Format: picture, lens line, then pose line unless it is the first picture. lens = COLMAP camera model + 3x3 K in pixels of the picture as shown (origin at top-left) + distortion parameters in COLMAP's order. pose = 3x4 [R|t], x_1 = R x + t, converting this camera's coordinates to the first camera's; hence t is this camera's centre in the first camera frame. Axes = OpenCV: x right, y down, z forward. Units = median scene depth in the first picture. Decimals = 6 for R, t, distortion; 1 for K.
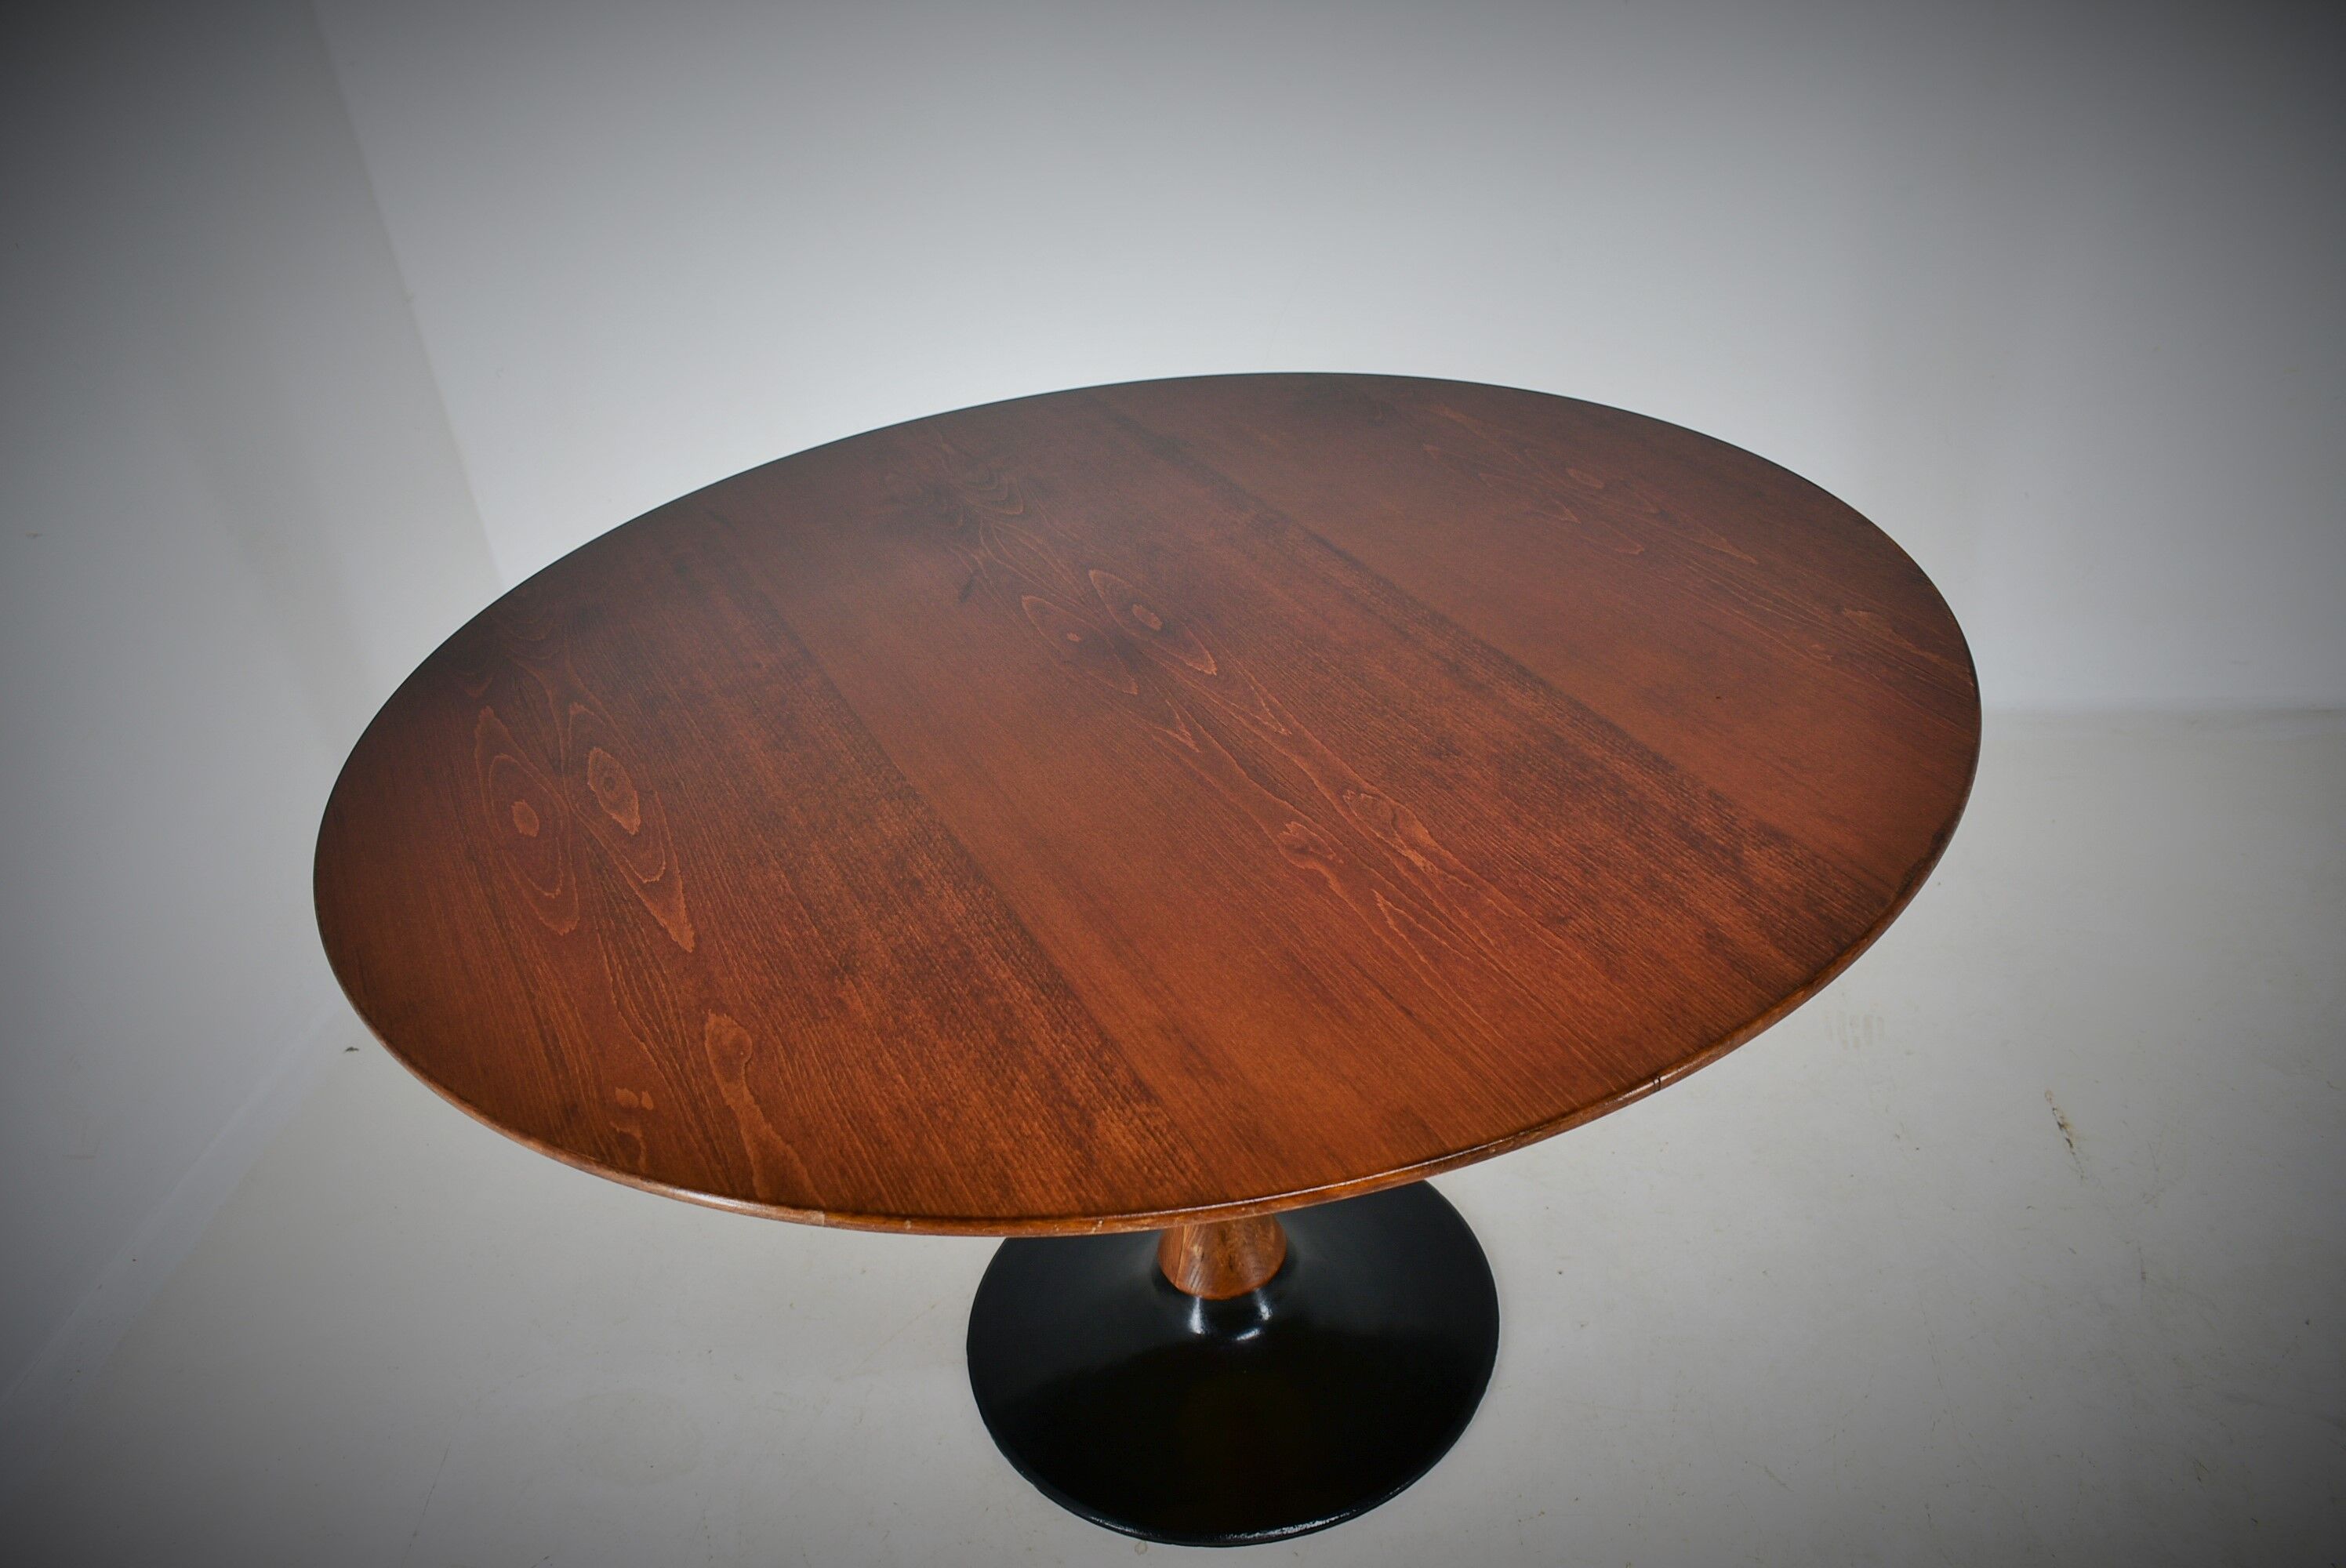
lens RADIAL K [[1790.8, 0, 1164.6], [0, 1790.8, 777.7], [0, 0, 1]] dist [-0.020267, 0.009474]
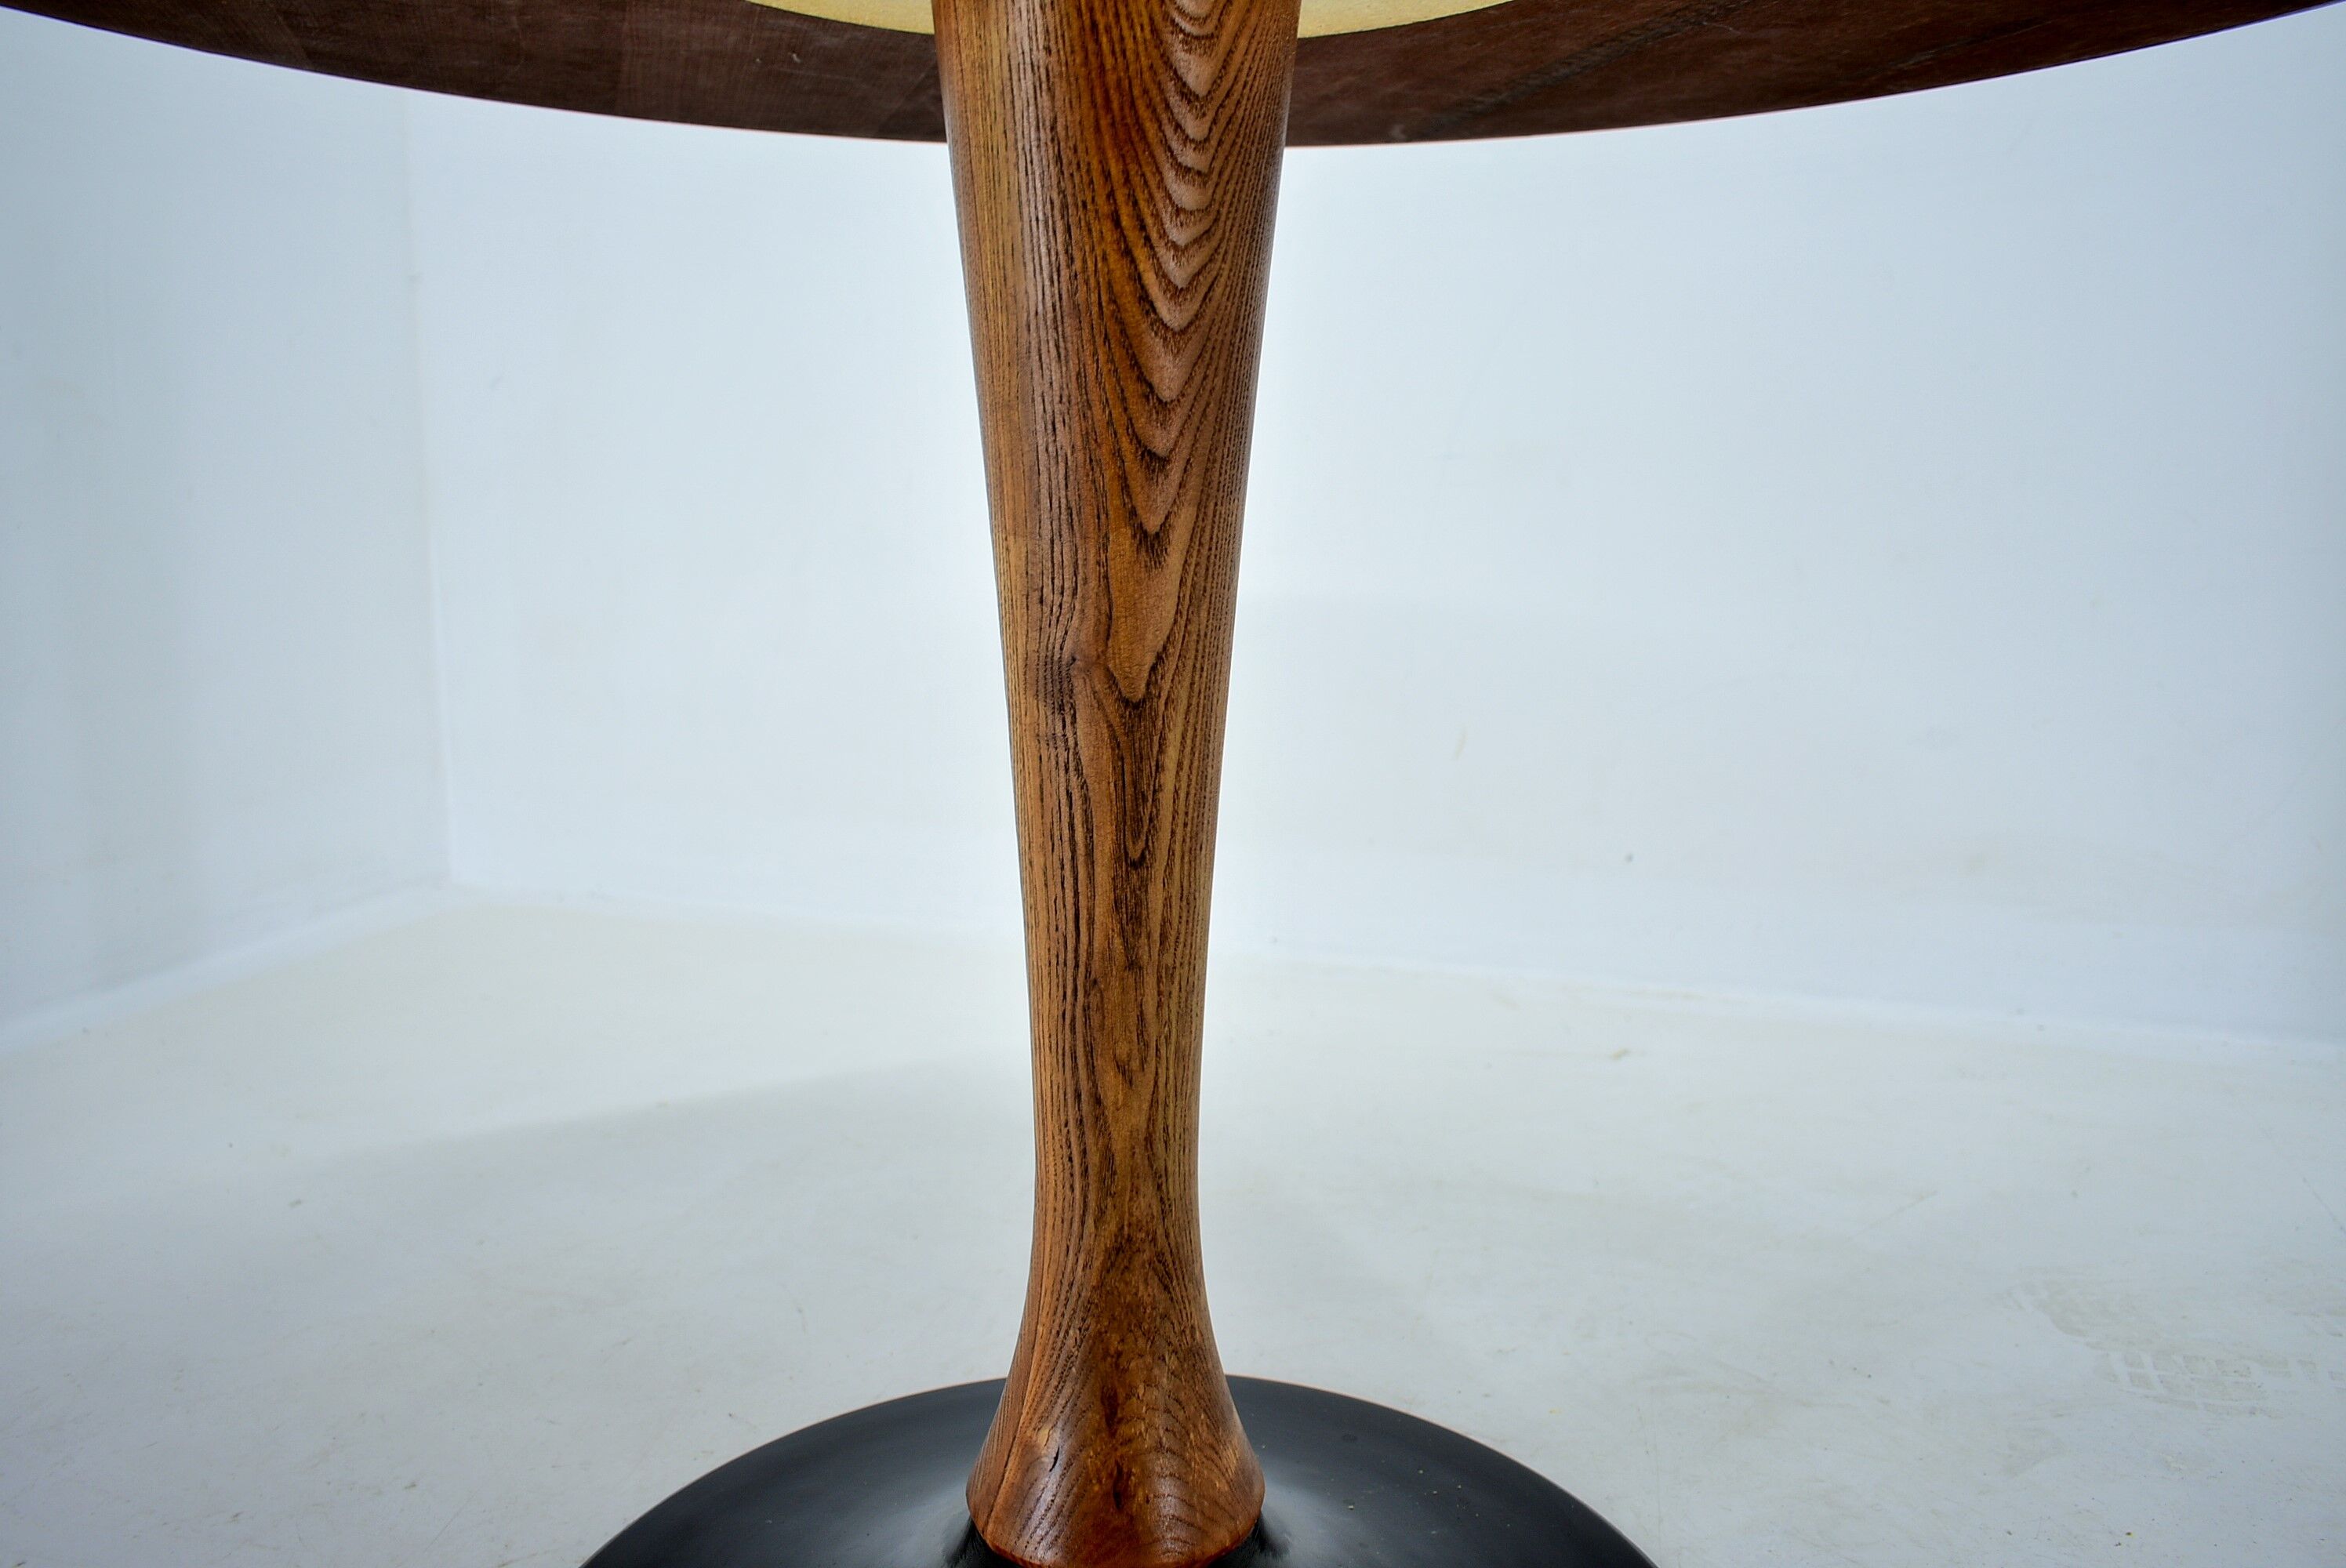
lens RADIAL K [[1790.8, 0, 1173.2], [0, 1790.8, 782.5], [0, 0, 1]] dist [-0.020267, 0.009474]
pose [[0.982424, 0.137494, -0.126244, 0.114959], [-0.174105, 0.918836, -0.354157, 0.386070], [0.067303, 0.369912, 0.926626, 0.806630]]
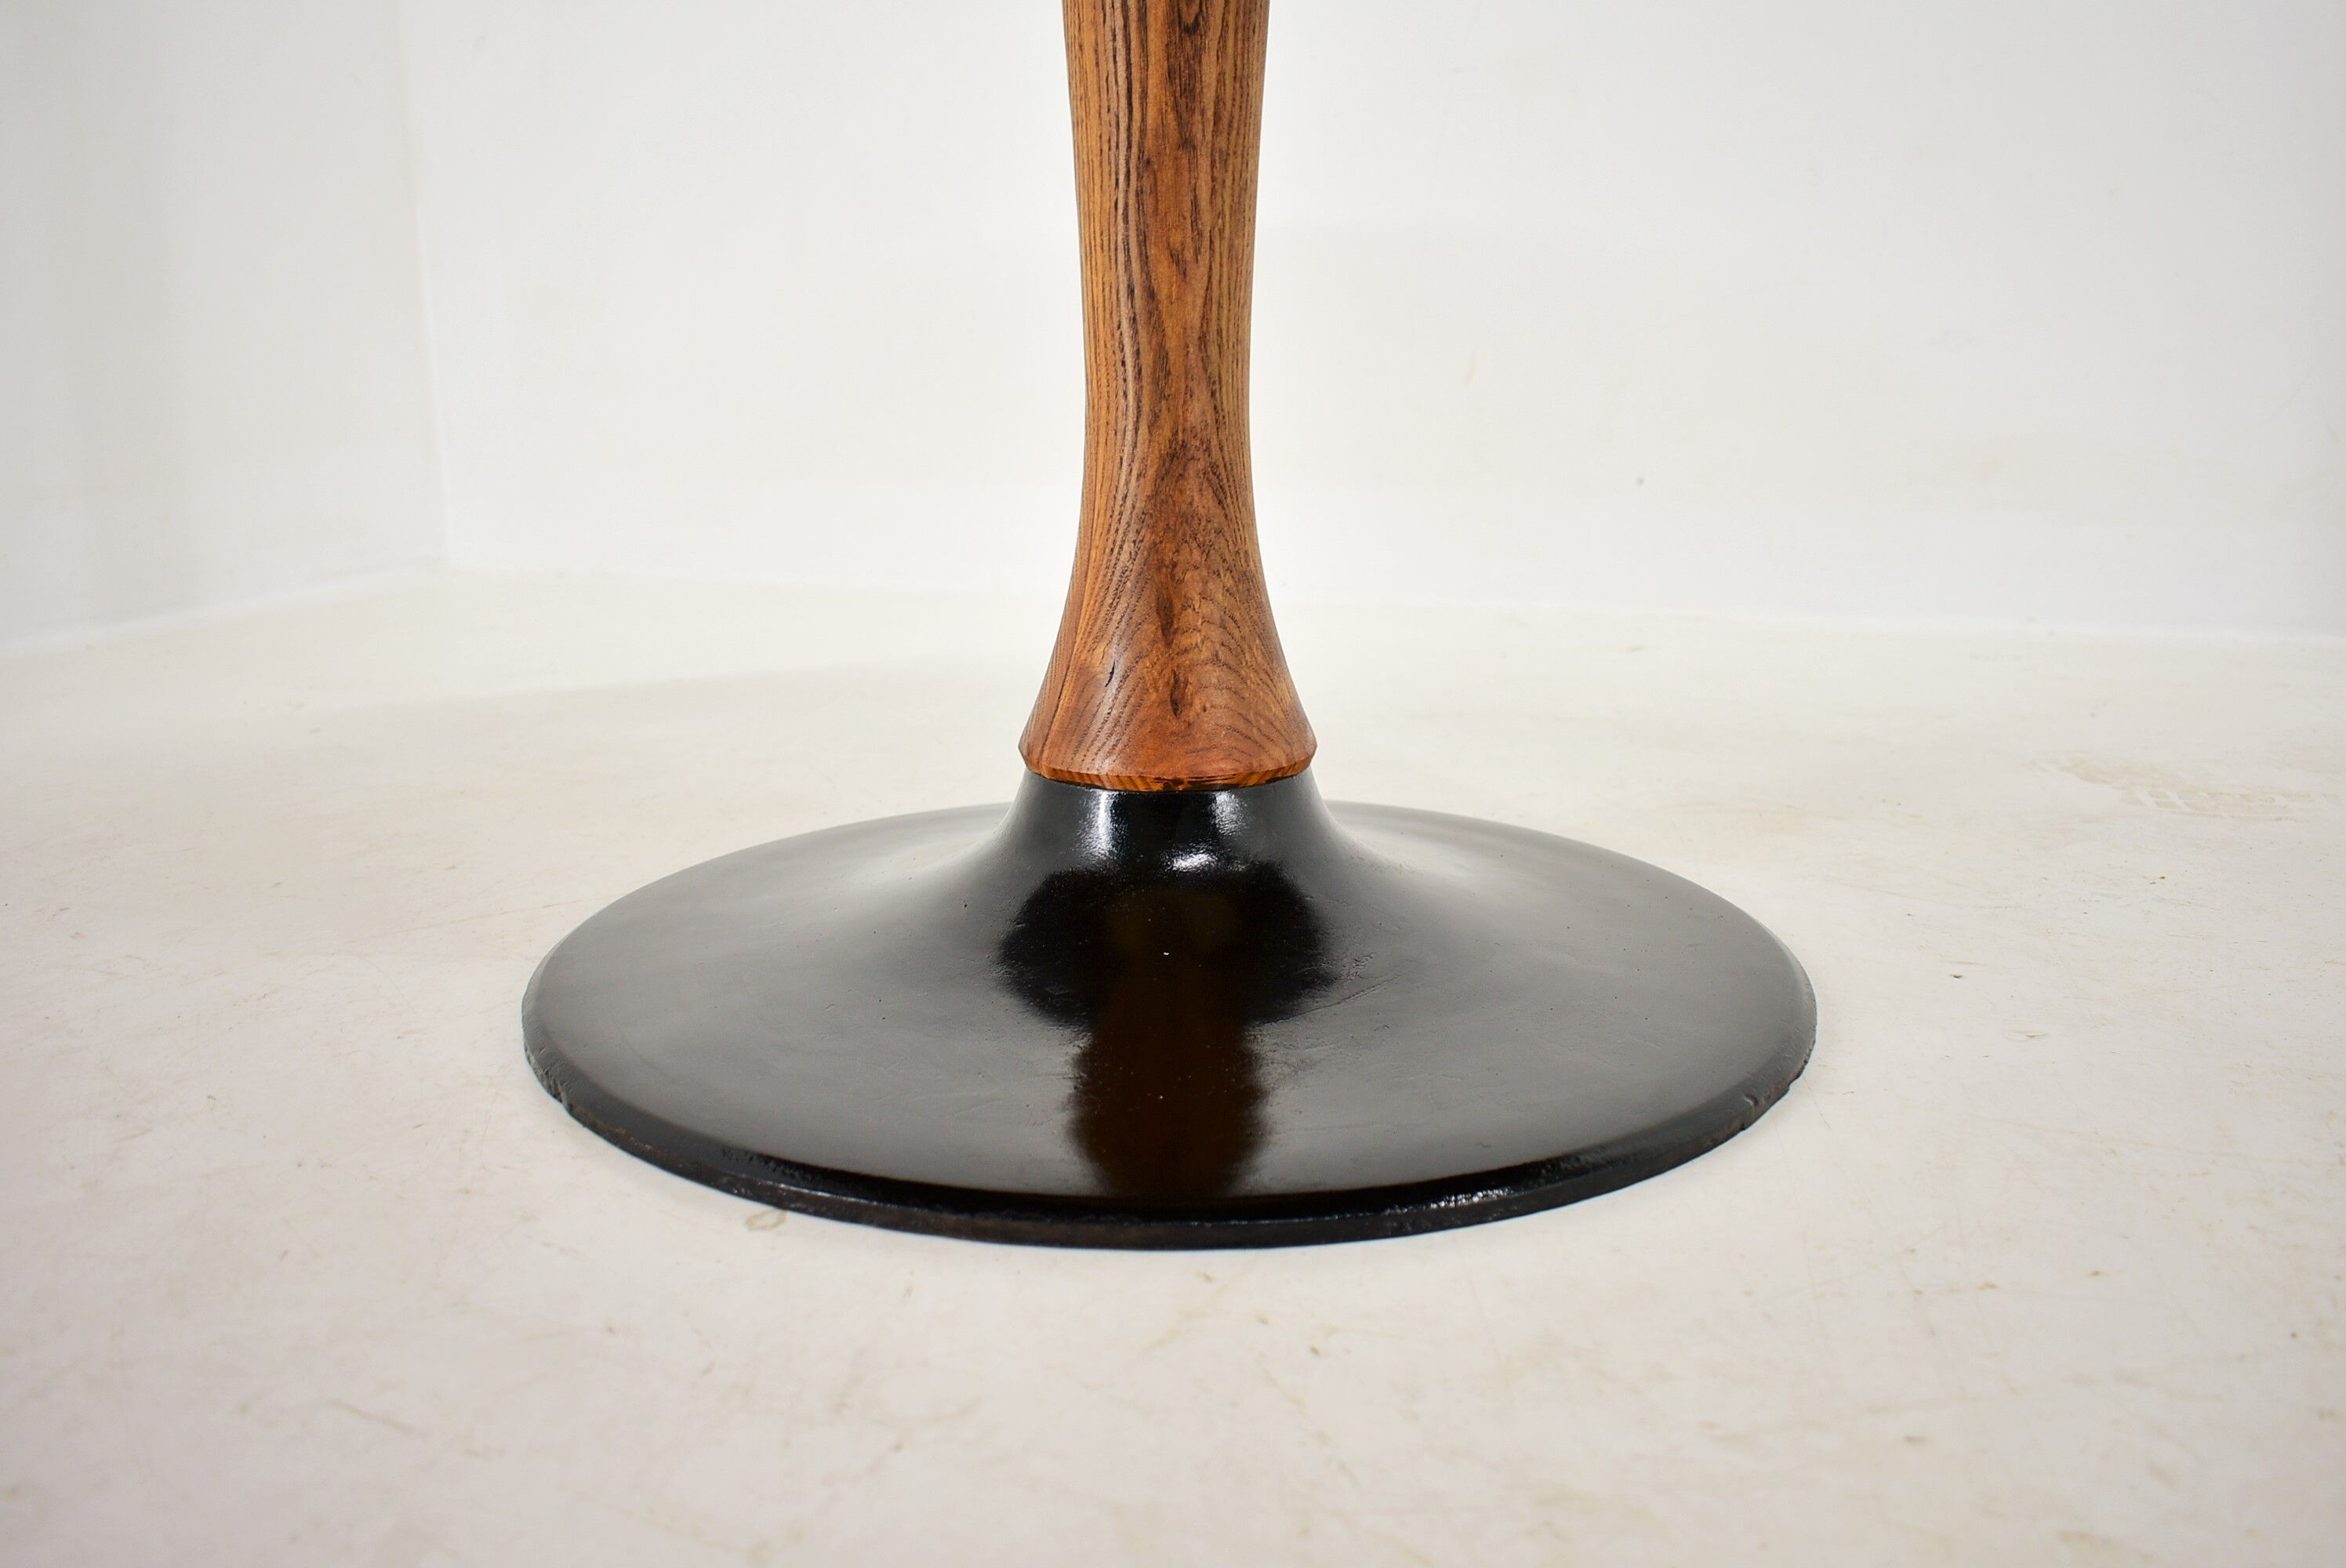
lens RADIAL K [[1790.8, 0, 1174.0], [0, 1790.8, 771.5], [0, 0, 1]] dist [-0.020267, 0.009474]
pose [[0.985014, 0.133682, -0.108976, 0.122029], [-0.161013, 0.939220, -0.303219, 0.601311], [0.061818, 0.316221, 0.946669, 0.889780]]
